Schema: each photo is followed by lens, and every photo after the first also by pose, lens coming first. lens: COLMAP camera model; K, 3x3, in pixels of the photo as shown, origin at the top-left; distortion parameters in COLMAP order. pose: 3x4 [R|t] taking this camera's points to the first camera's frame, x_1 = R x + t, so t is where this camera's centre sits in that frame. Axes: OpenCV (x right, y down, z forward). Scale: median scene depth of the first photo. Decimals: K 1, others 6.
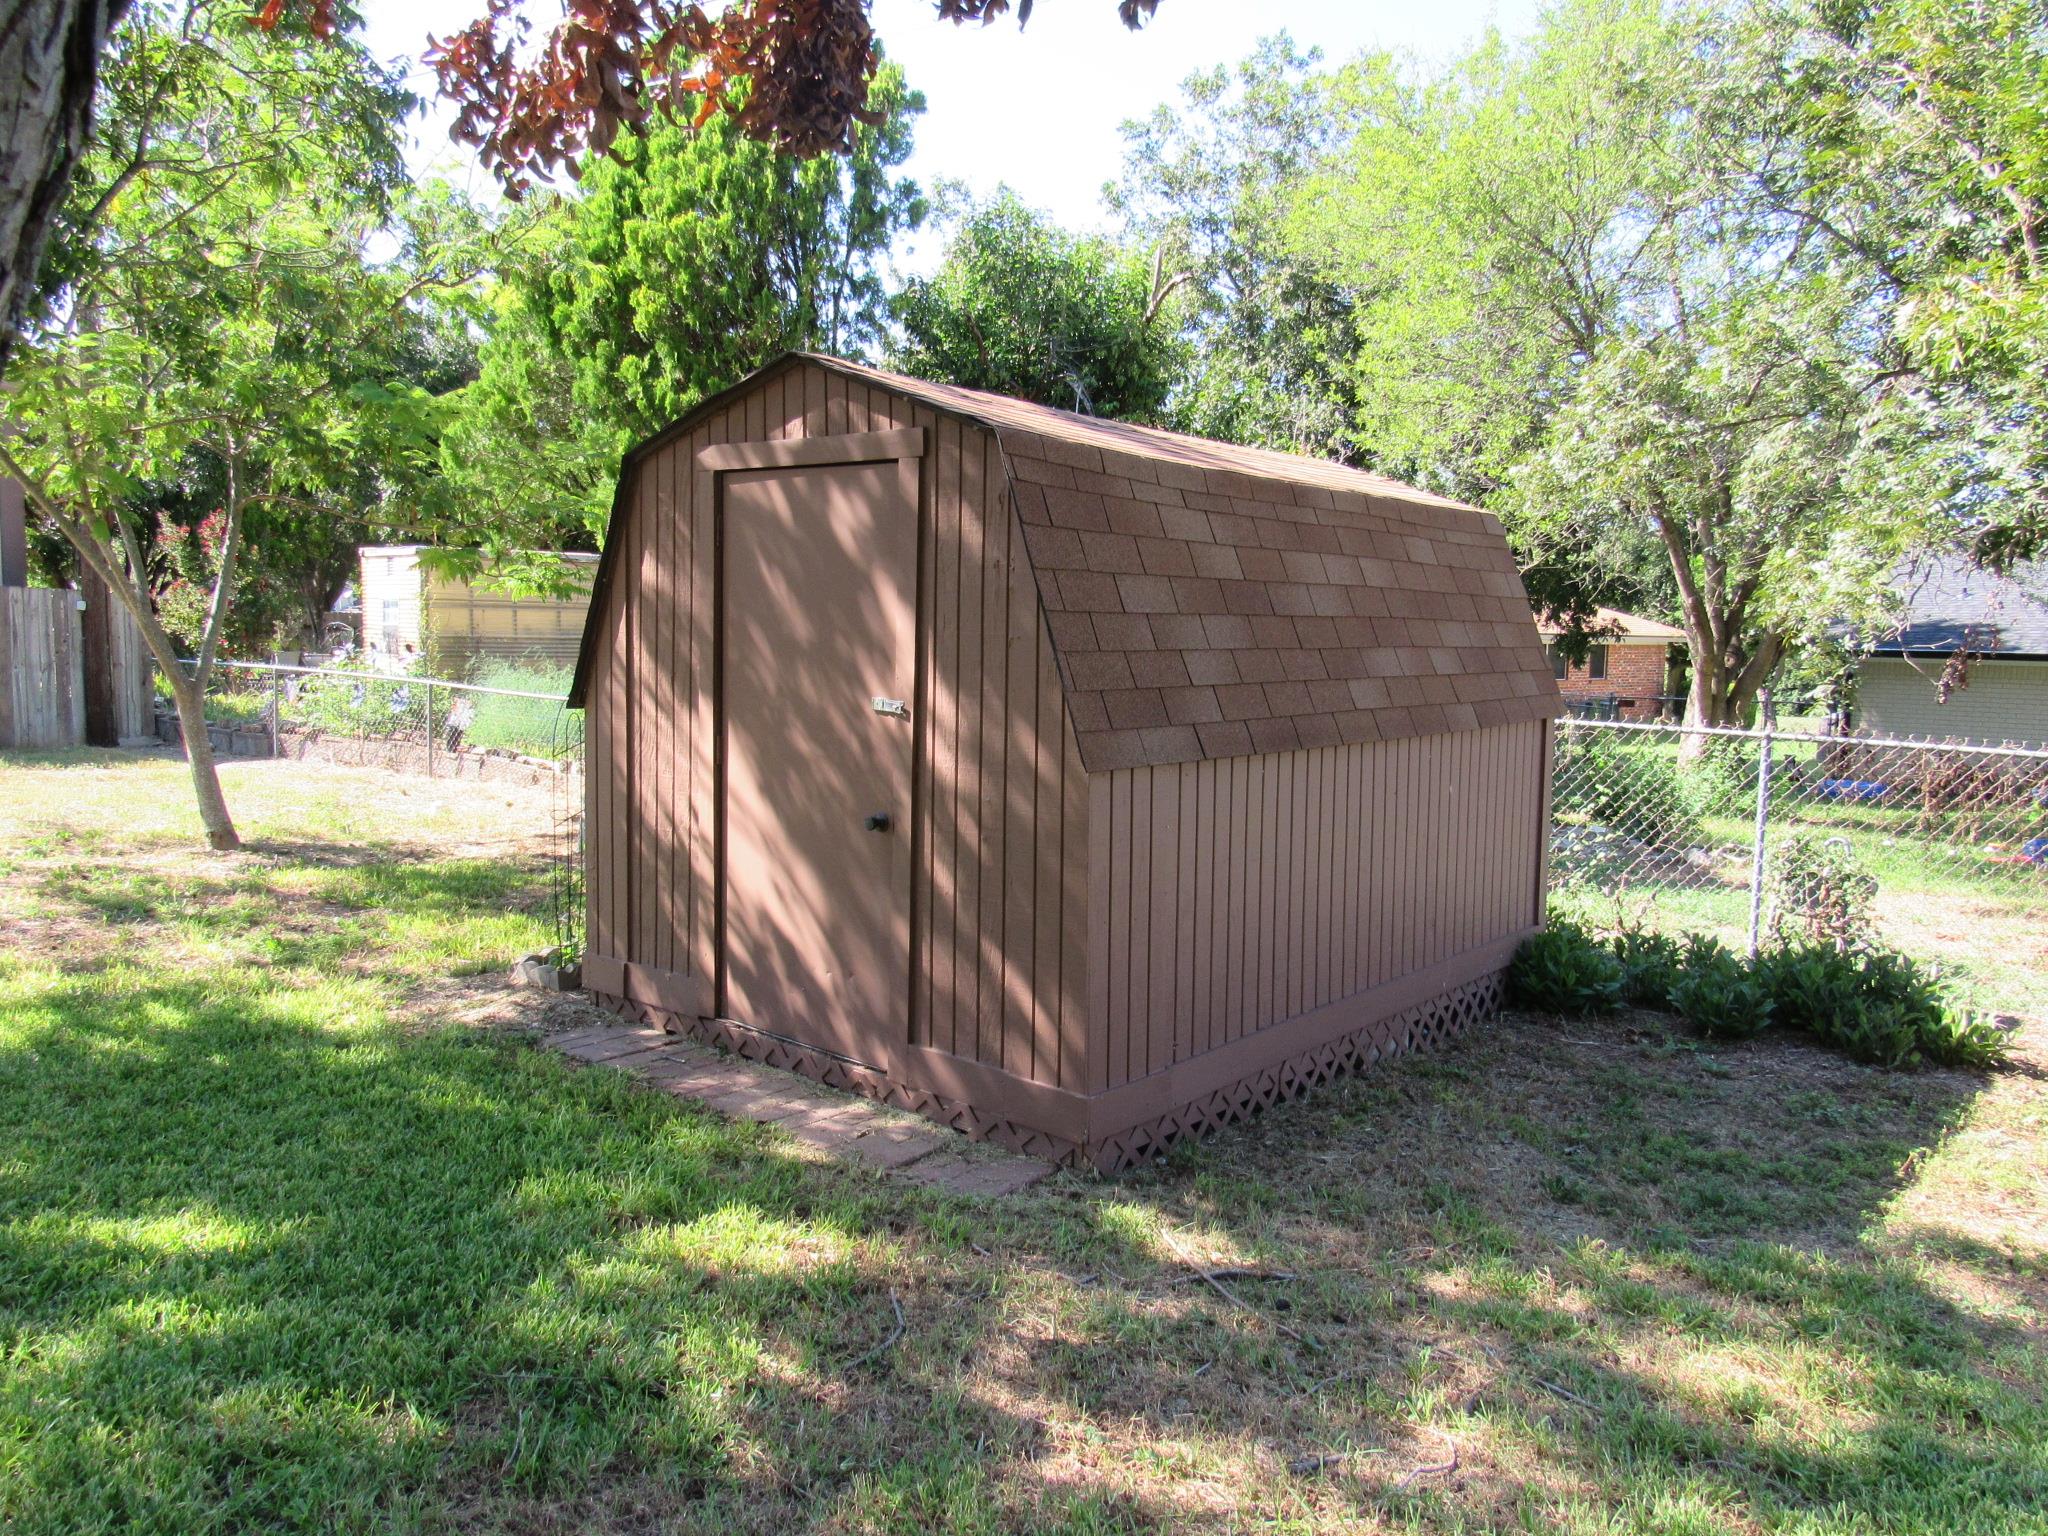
lens RADIAL K [[1466.2, 0, 1024.0], [0, 1466.2, 768.0], [0, 0, 1]] dist [-0.023999, -0.000792]
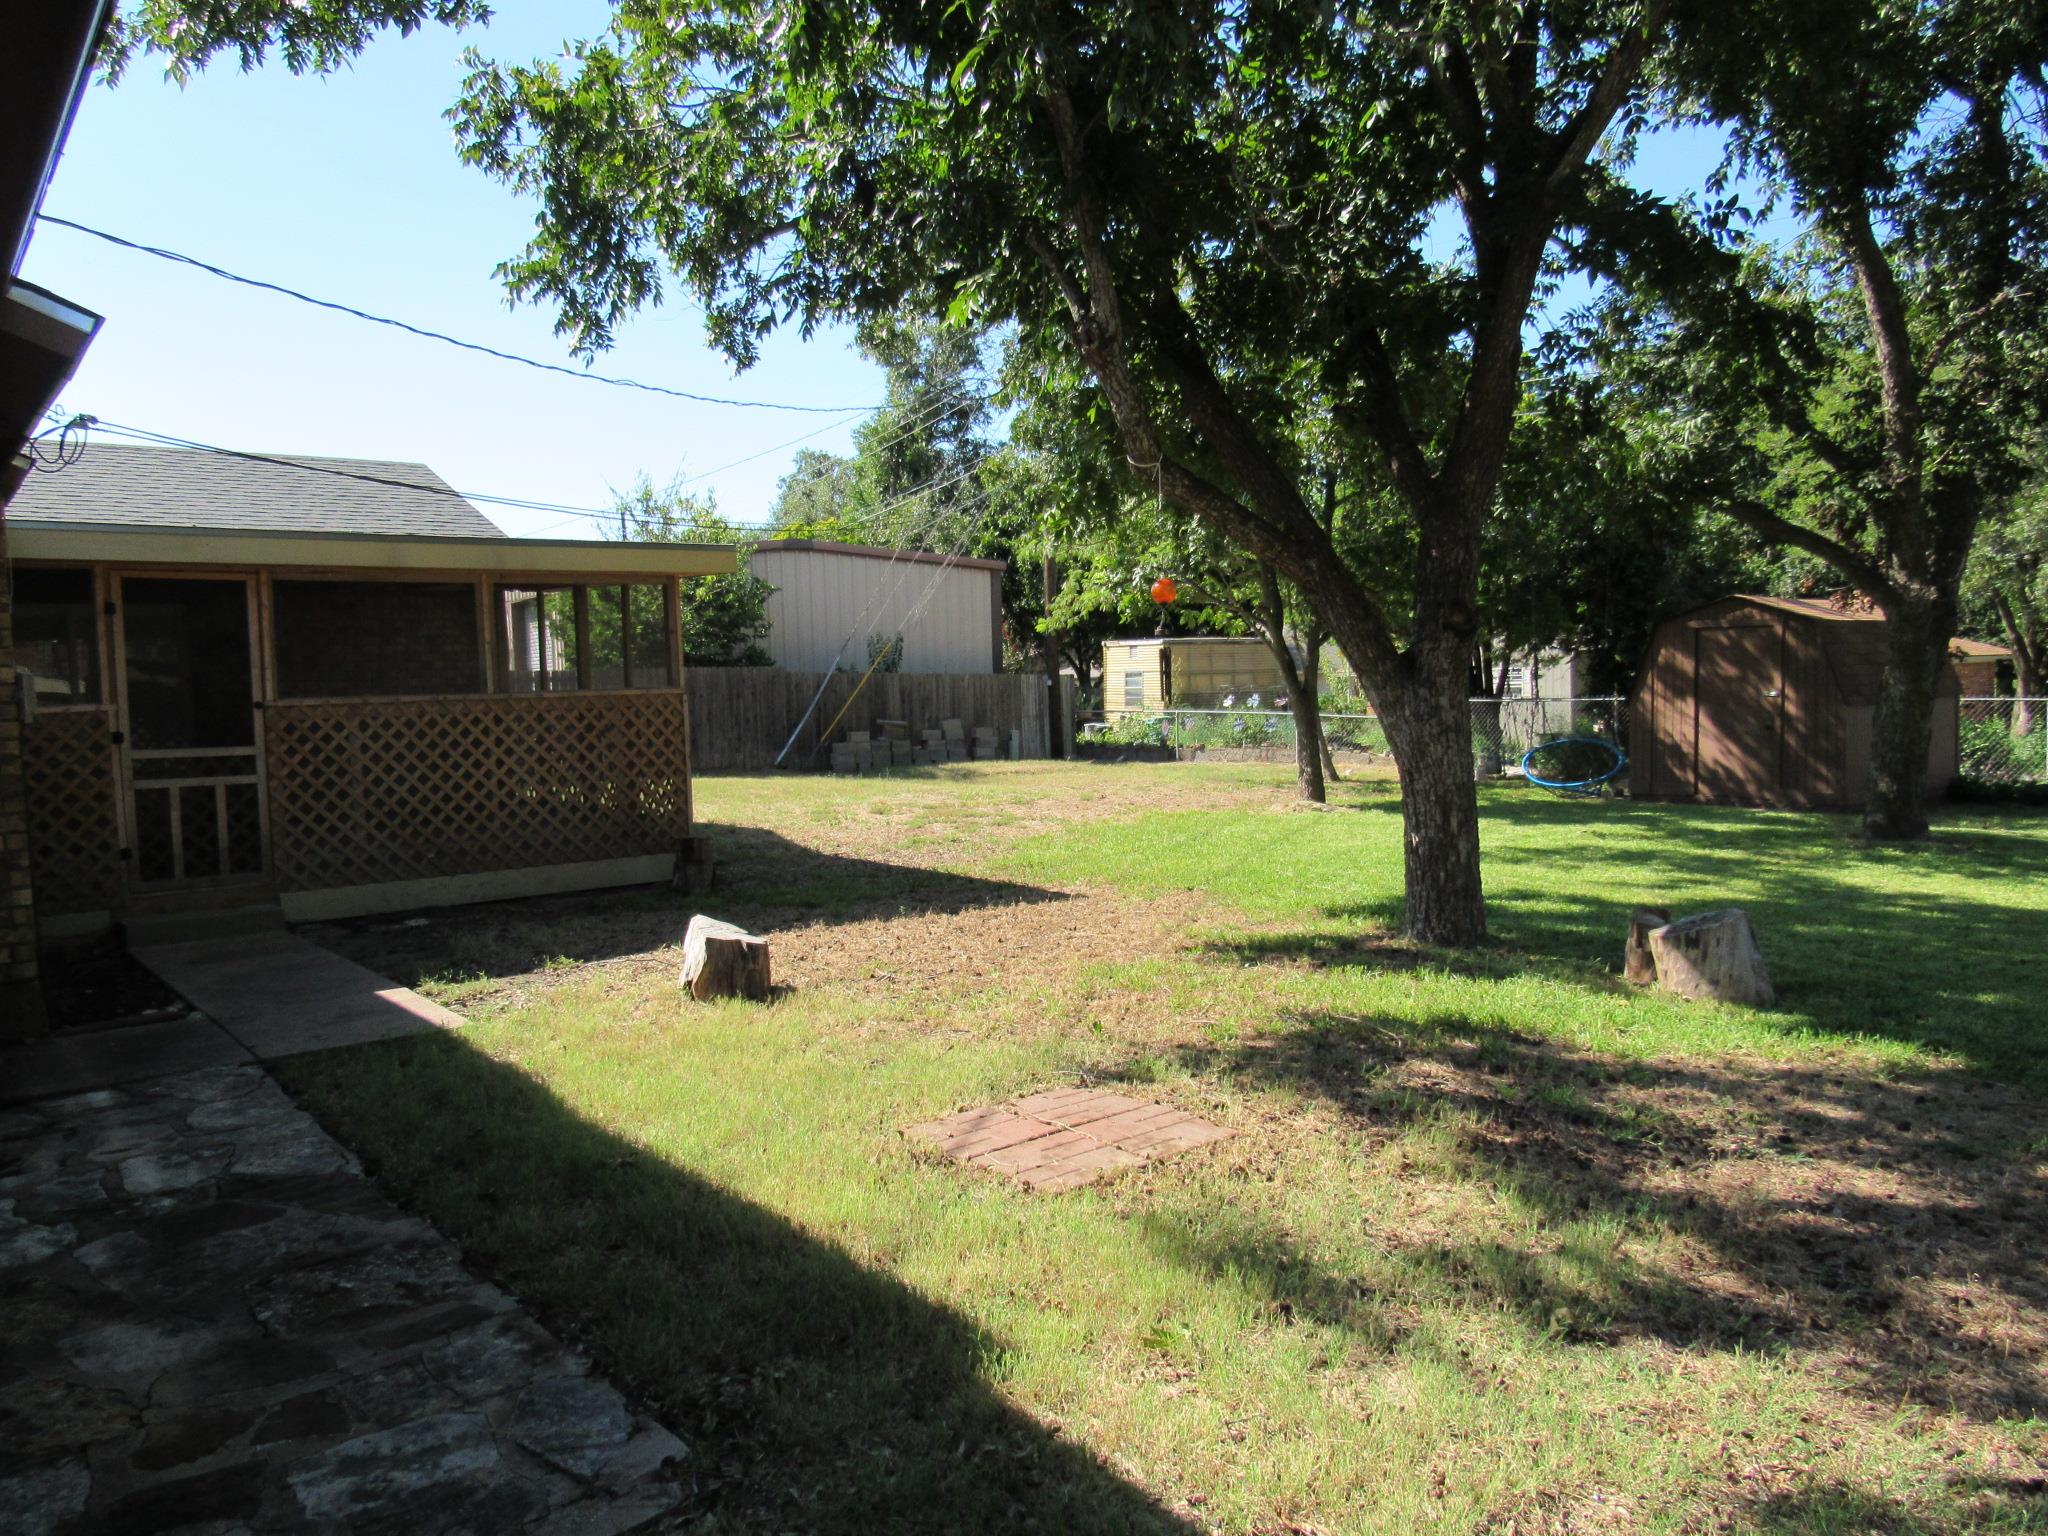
lens RADIAL K [[1466.2, 0, 1024.0], [0, 1466.2, 768.0], [0, 0, 1]] dist [-0.023999, -0.000792]
pose [[0.984072, -0.035925, -0.174103, -1.111378], [0.029863, 0.998857, -0.037314, 0.188041], [0.175245, 0.031520, 0.984020, -2.450395]]
